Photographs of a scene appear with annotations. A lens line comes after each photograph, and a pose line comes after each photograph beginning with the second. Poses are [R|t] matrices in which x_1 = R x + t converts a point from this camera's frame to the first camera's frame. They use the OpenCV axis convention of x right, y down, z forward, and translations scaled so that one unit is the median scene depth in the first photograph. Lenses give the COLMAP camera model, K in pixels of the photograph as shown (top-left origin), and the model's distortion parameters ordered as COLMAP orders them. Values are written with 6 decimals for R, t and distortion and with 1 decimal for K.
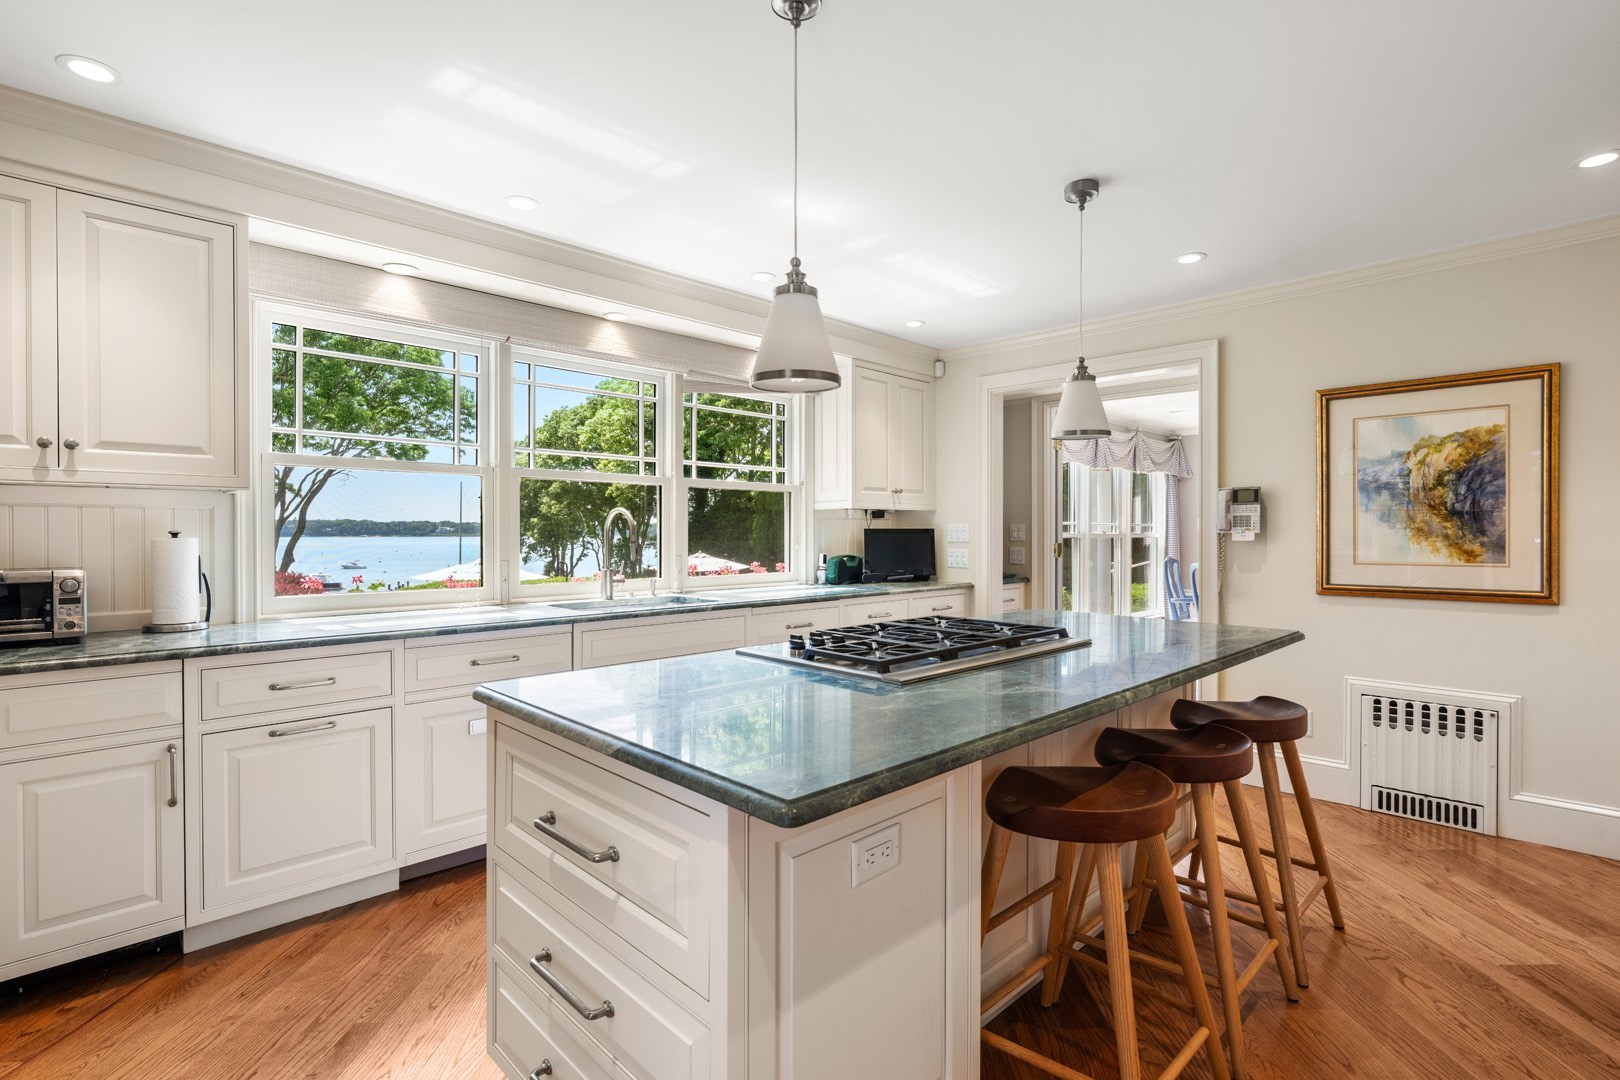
lens RADIAL K [[772.1, 0, 803.6], [0, 772.1, 535.6], [0, 0, 1]] dist [-0.003018, -0.000139]
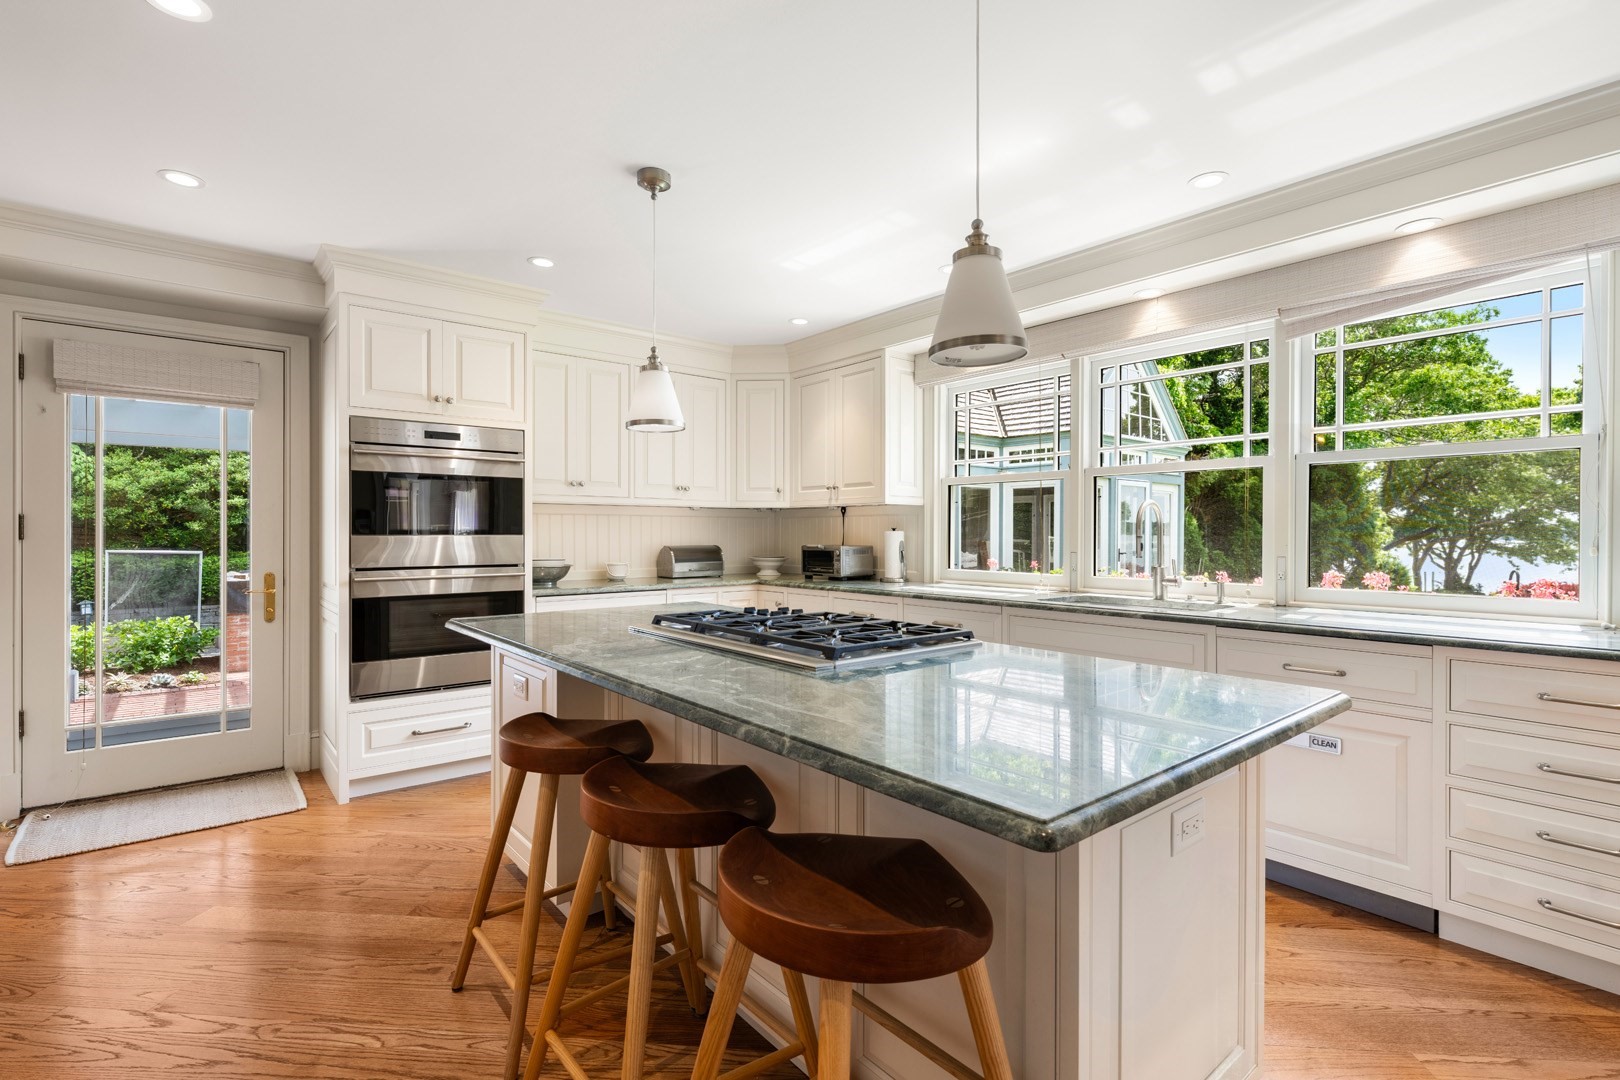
lens RADIAL K [[741.7, 0, 809.6], [0, 741.7, 535.9], [0, 0, 1]] dist [0.003513, 0.000235]
pose [[-0.075986, 0.010463, -0.997054, 0.665607], [0.000081, 0.999945, 0.010487, -0.002300], [0.997109, 0.000716, -0.075982, 0.647554]]
